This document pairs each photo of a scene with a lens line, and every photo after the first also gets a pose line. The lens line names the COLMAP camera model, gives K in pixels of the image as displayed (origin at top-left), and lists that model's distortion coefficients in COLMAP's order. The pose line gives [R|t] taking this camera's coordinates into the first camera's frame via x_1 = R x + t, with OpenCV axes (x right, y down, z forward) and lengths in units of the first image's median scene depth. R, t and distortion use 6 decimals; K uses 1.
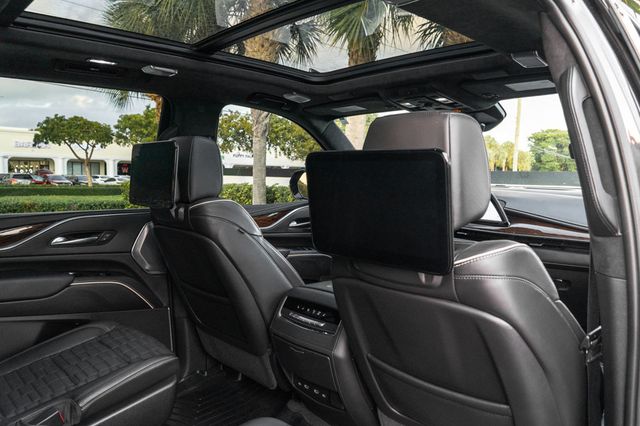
lens RADIAL K [[446.3, 0, 364.9], [0, 446.3, 212.8], [0, 0, 1]] dist [-0.012502, 0.001841]
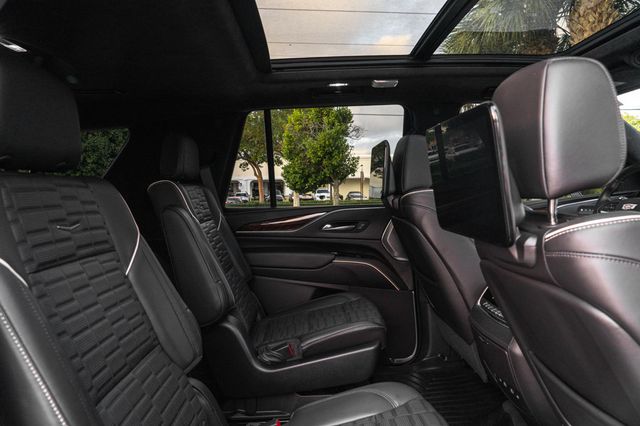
lens RADIAL K [[446.3, 0, 364.9], [0, 446.3, 212.8], [0, 0, 1]] dist [-0.012502, 0.001841]
pose [[0.750563, -0.007326, -0.660758, 0.270977], [-0.007814, 0.999770, -0.019961, 0.046612], [0.660752, 0.020145, 0.750334, 0.084537]]
